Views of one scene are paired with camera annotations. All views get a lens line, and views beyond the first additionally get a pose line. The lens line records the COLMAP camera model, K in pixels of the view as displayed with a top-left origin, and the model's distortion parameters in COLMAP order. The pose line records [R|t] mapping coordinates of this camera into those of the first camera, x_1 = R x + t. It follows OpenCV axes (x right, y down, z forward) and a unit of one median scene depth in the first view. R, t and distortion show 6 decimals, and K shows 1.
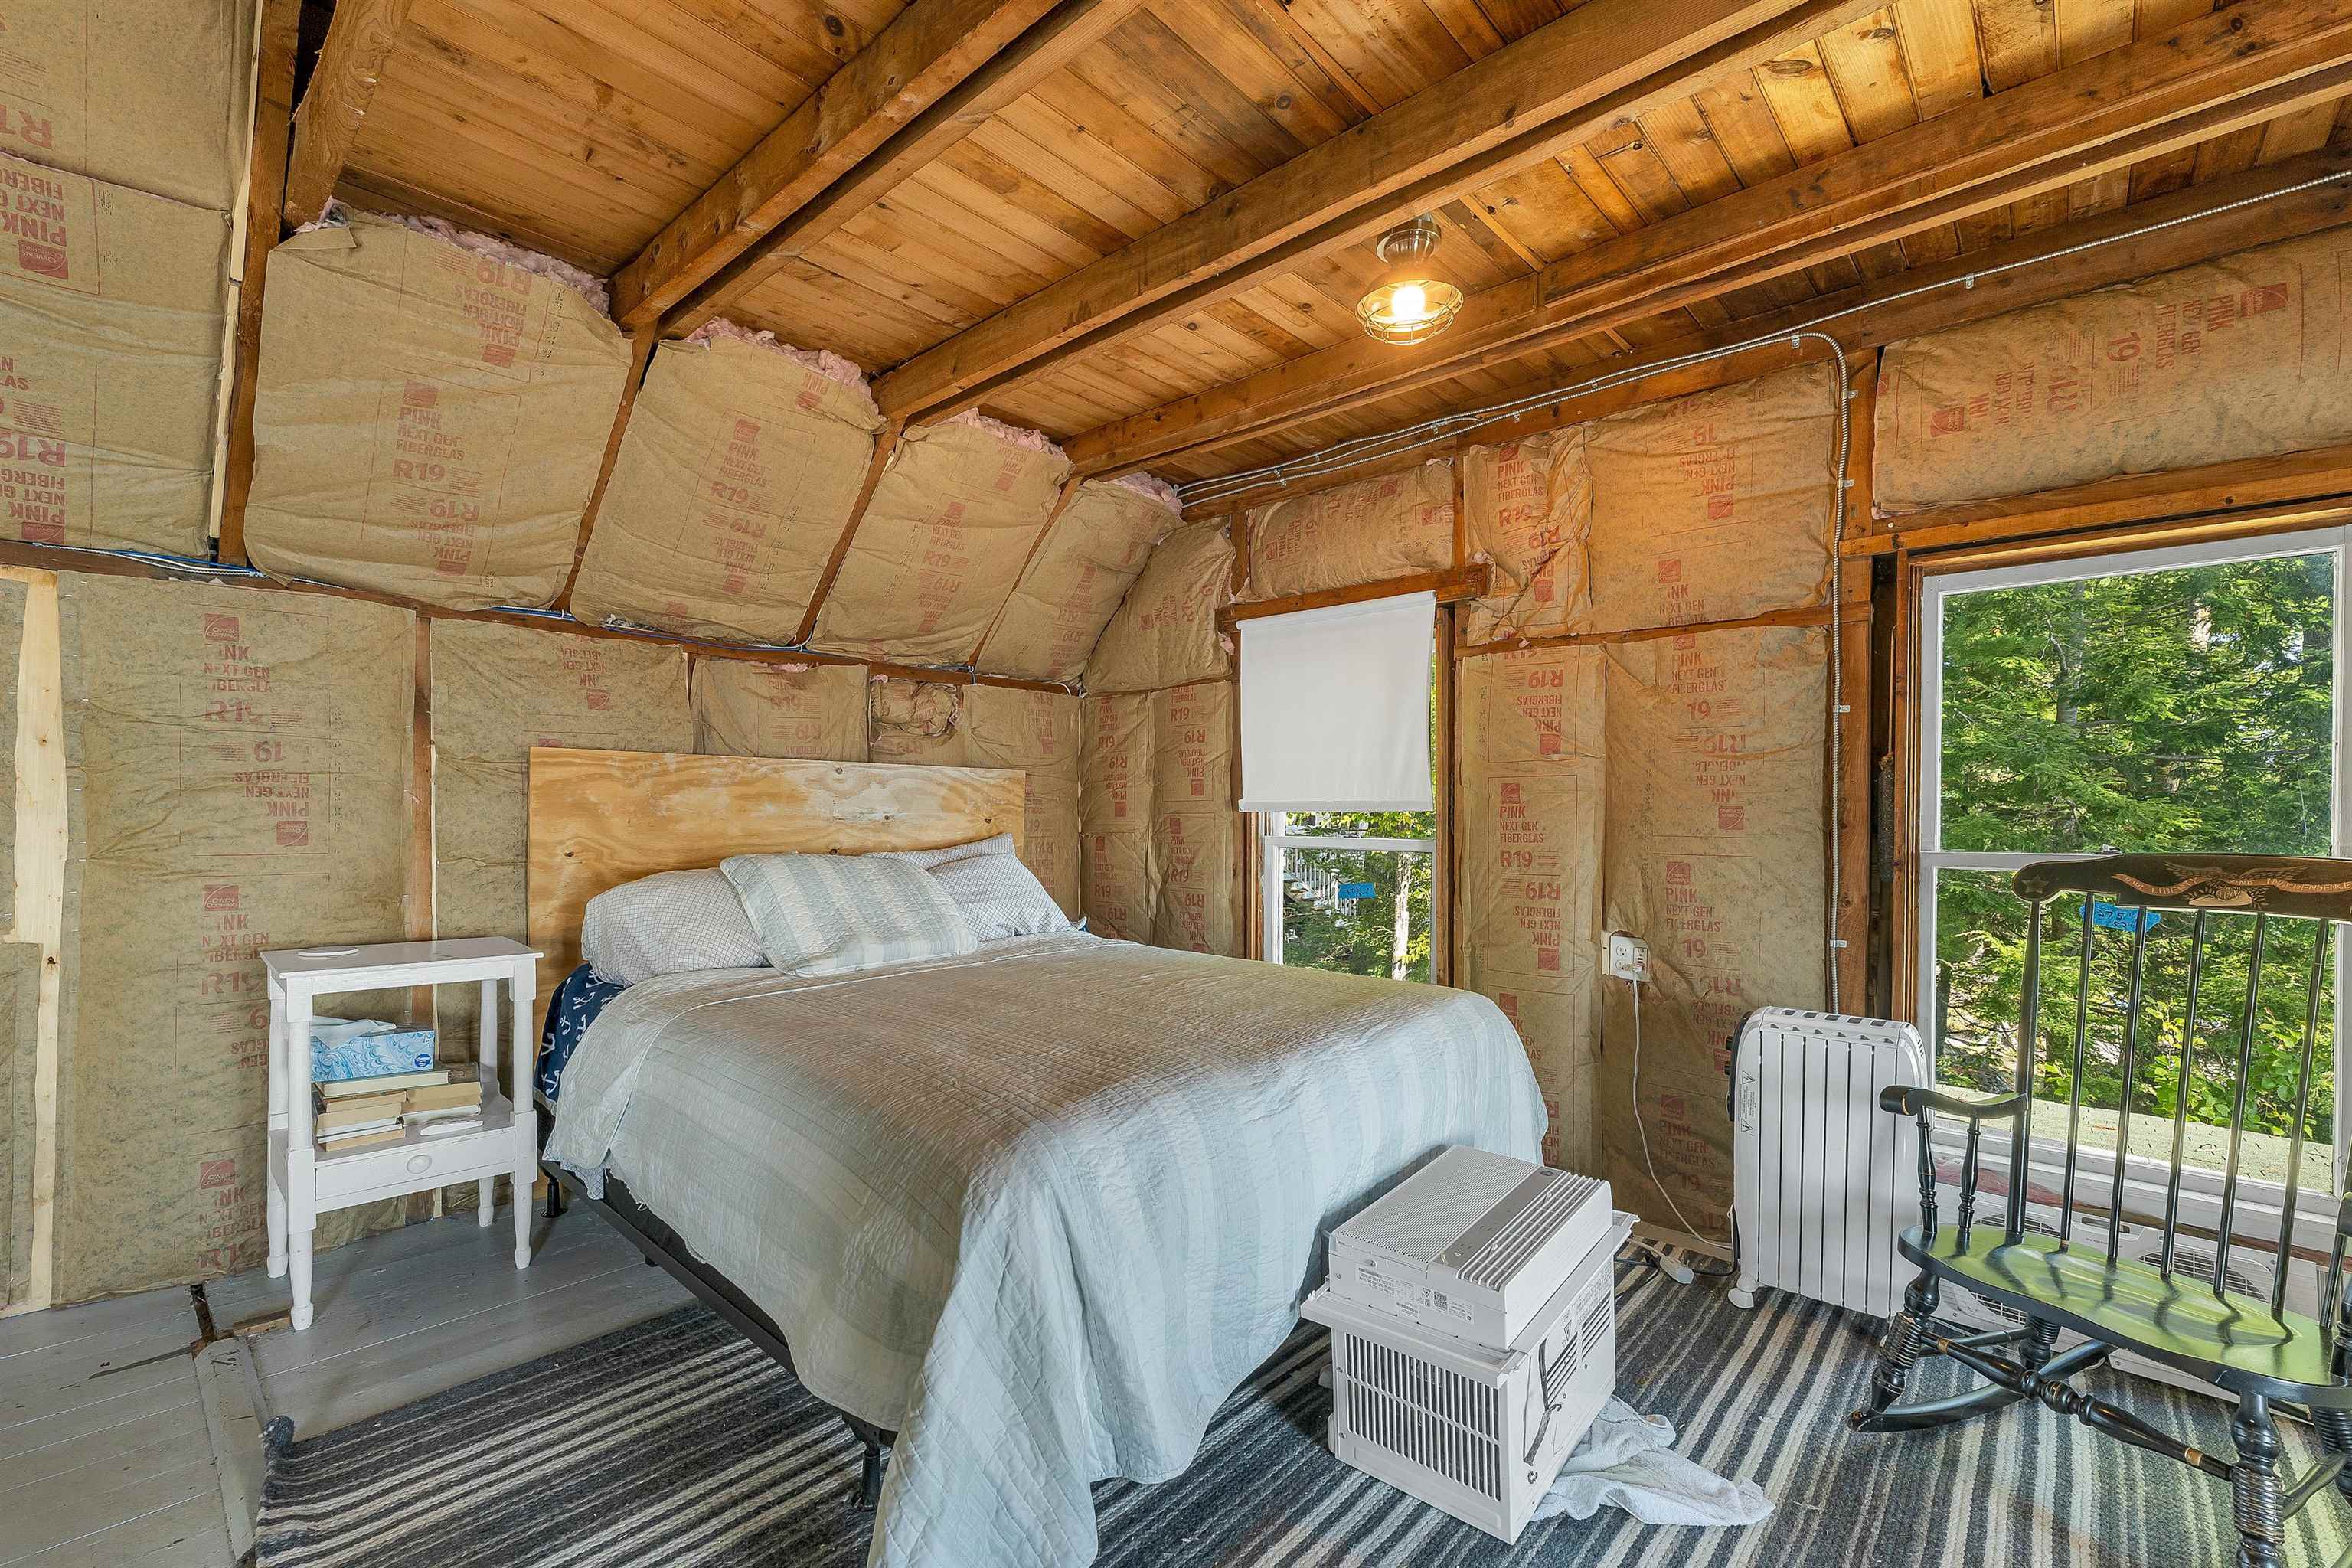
lens RADIAL K [[993.3, 0, 1173.9], [0, 993.3, 818.7], [0, 0, 1]] dist [0.001948, 0.000154]
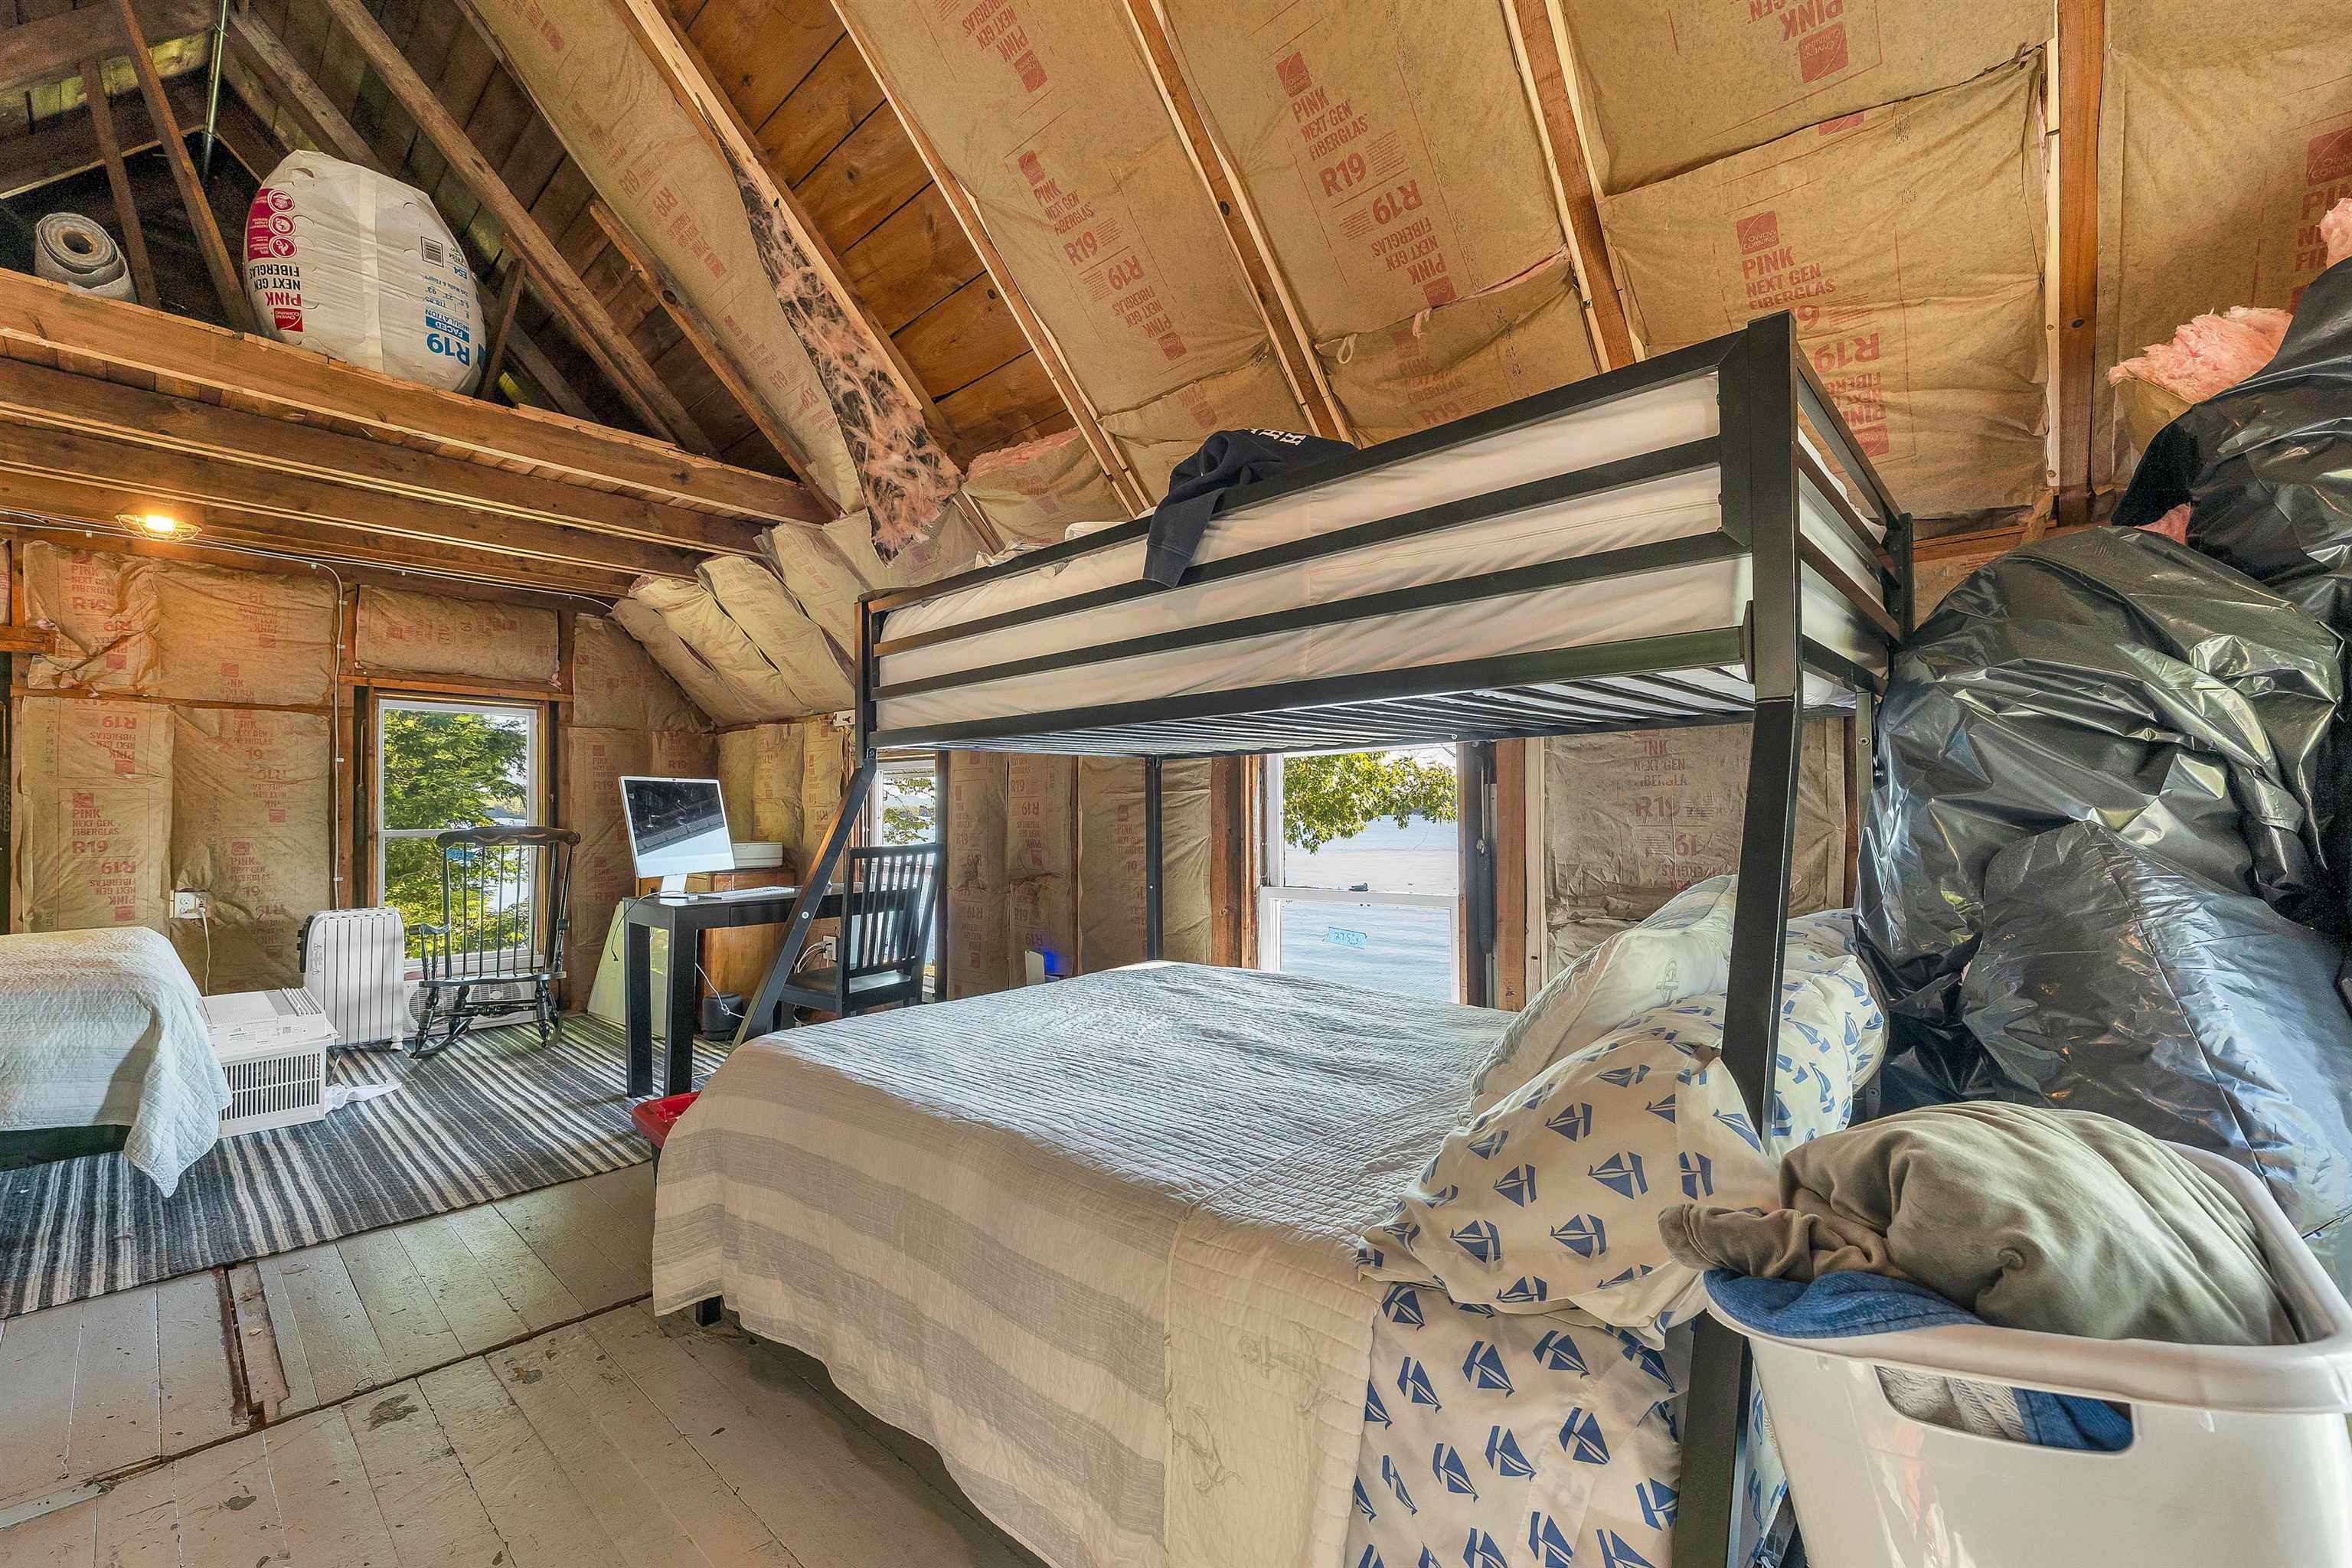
lens RADIAL K [[967.6, 0, 1178.5], [0, 967.6, 799.9], [0, 0, 1]] dist [-0.003415, -0.000731]
pose [[0.005066, 0.005023, 0.999975, -1.124333], [0.008472, 0.999951, -0.005066, -0.006939], [-0.999951, 0.008498, 0.005023, -0.614013]]
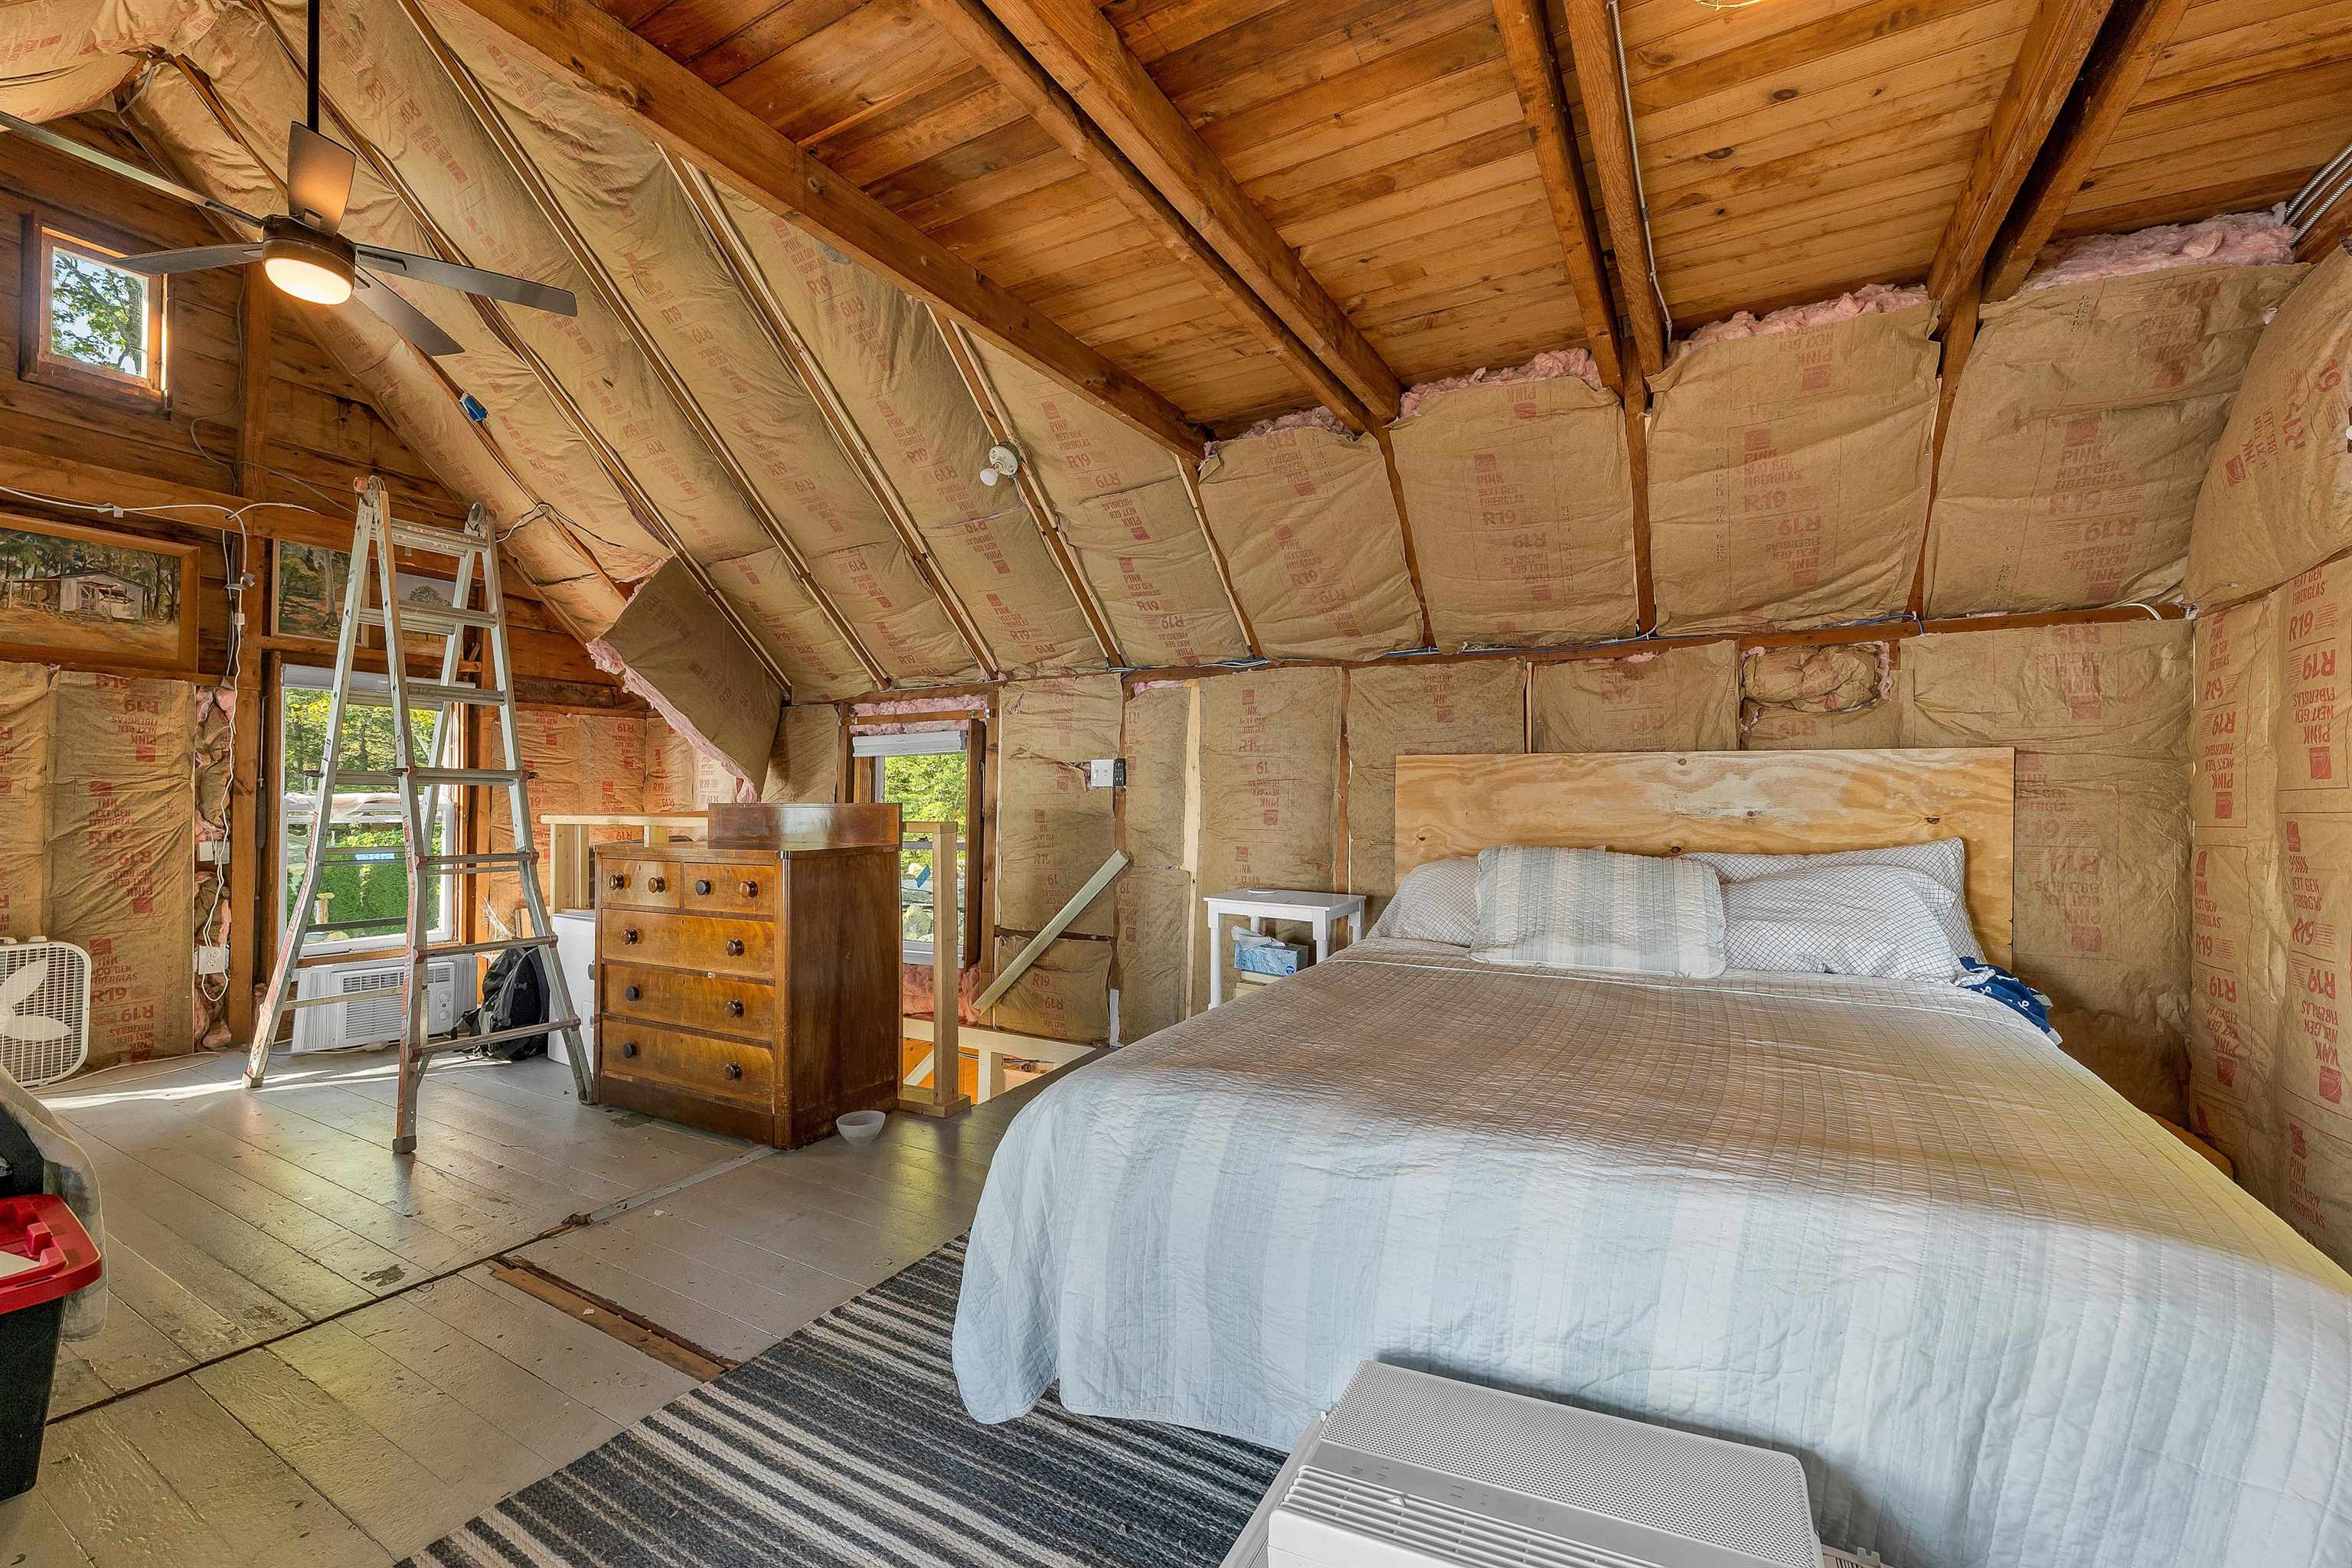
lens RADIAL K [[967.8, 0, 1176.0], [0, 967.8, 784.0], [0, 0, 1]] dist [0.000286, 0.000097]
pose [[0.214721, -0.017697, -0.976515, 0.550608], [-0.011702, 0.999717, -0.020691, -0.004649], [0.976605, 0.015870, 0.214453, 0.443091]]
